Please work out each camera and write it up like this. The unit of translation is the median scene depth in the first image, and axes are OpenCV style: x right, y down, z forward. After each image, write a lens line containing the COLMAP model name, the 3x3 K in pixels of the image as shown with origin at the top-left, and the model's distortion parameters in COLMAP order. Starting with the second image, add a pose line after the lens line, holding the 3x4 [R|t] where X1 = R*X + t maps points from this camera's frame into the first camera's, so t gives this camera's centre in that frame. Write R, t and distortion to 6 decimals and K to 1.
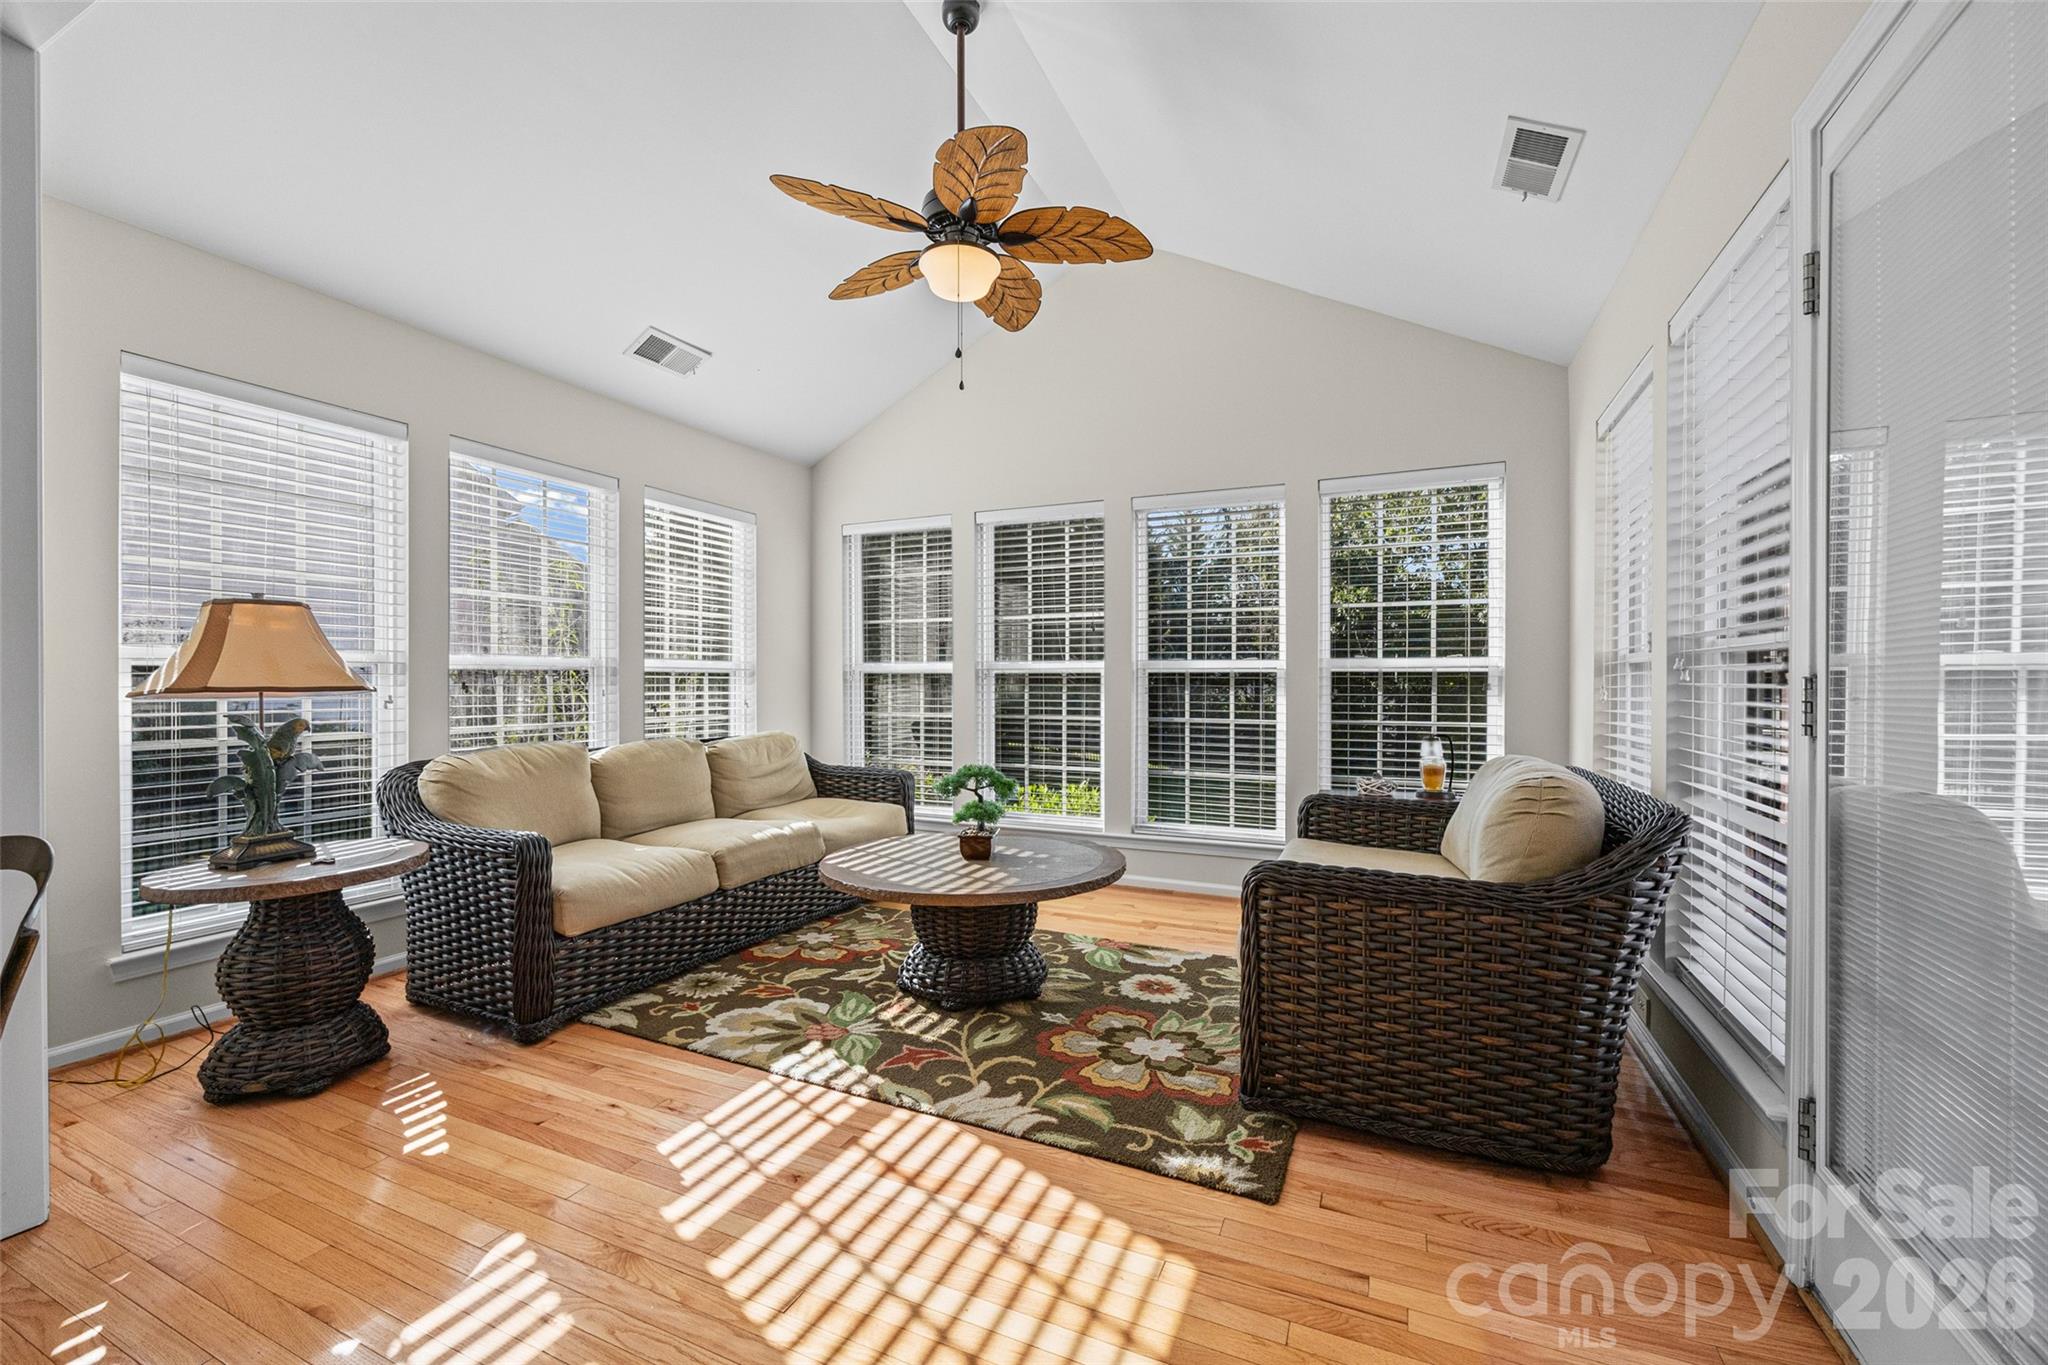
lens RADIAL K [[818.3, 0, 1025.8], [0, 818.3, 682.2], [0, 0, 1]] dist [-0.000995, -0.000185]
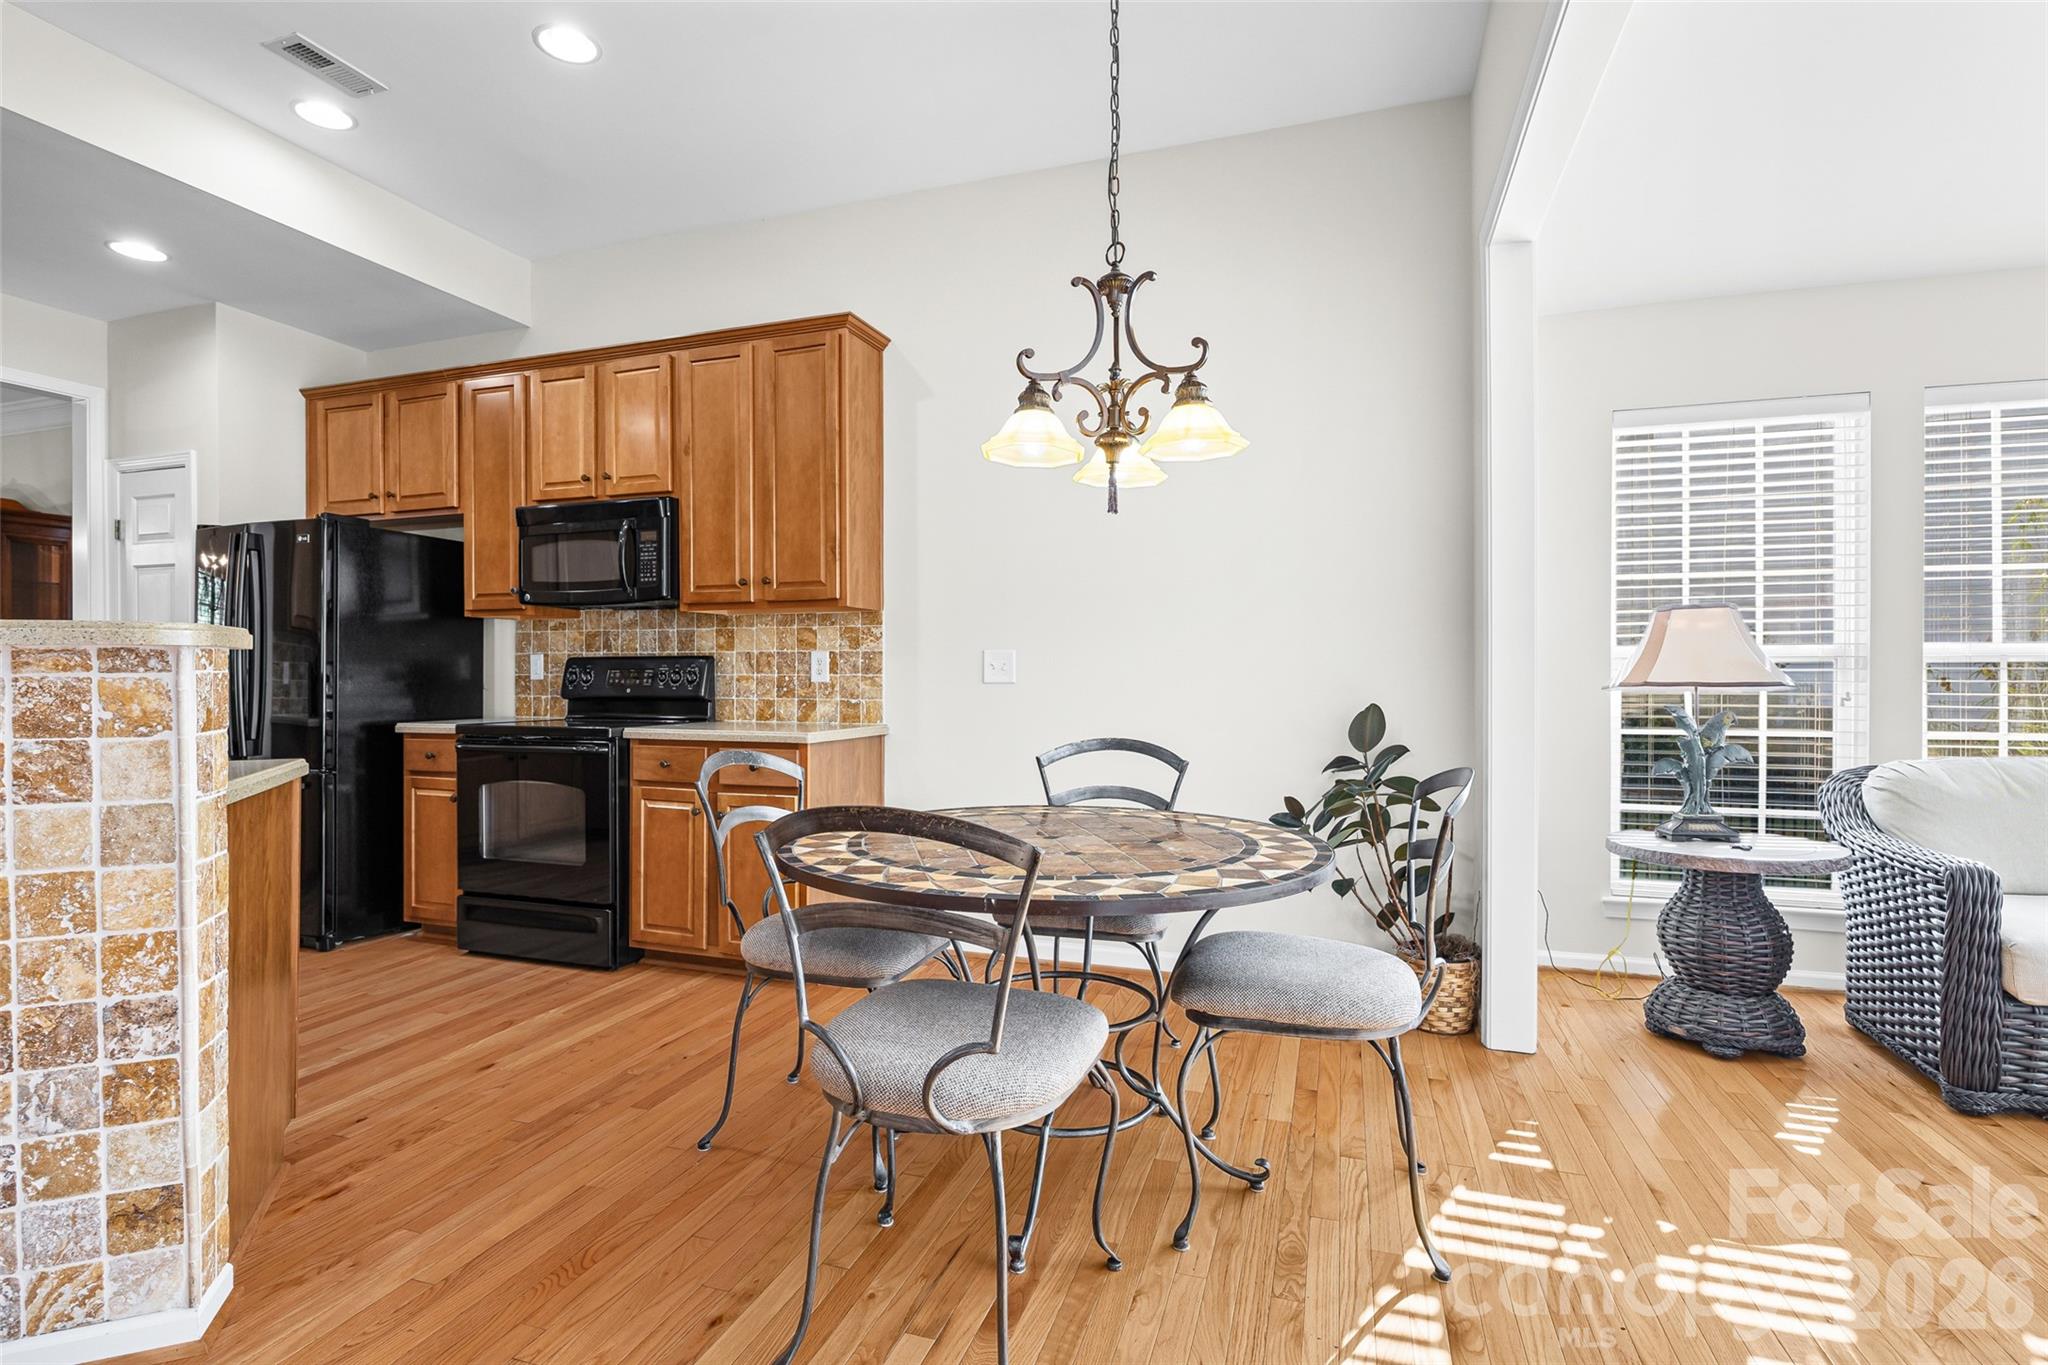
lens RADIAL K [[957.7, 0, 986.1], [0, 957.7, 680.3], [0, 0, 1]] dist [-0.006923, -0.000235]
pose [[0.077357, 0.004972, -0.996991, 0.273291], [-0.003305, 0.999983, 0.004730, 0.000949], [0.996998, 0.002929, 0.077372, -0.064358]]
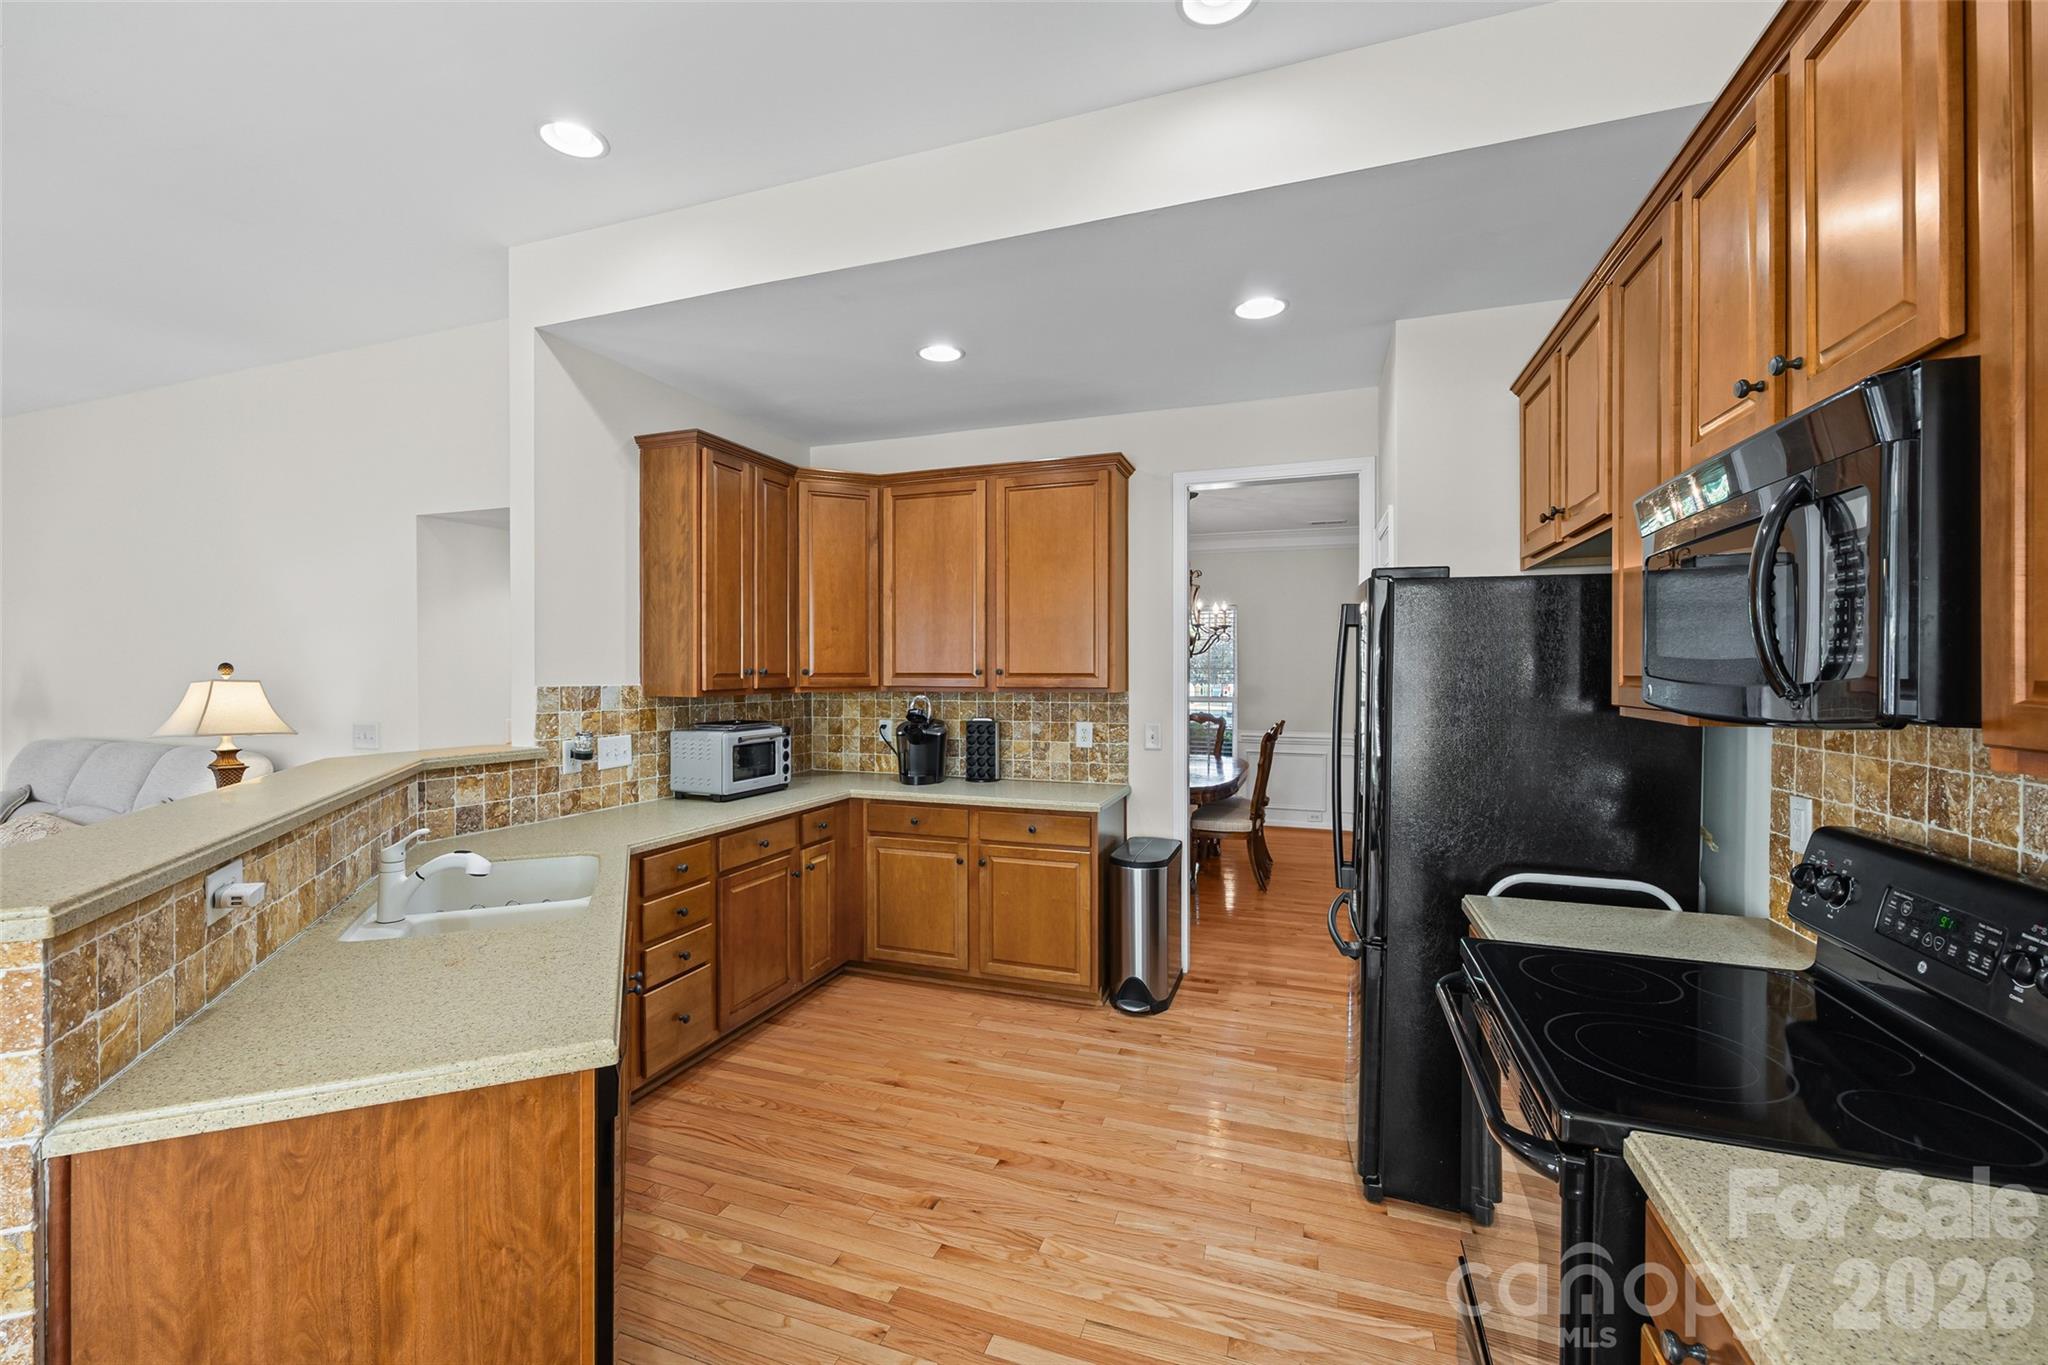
lens RADIAL K [[840.0, 0, 996.9], [0, 840.0, 679.8], [0, 0, 1]] dist [-0.002354, 0.000009]
pose [[-0.997053, -0.003477, -0.076634, -0.852301], [-0.004463, 0.999910, 0.012691, -0.144089], [0.076583, 0.012996, -0.996979, -0.108388]]
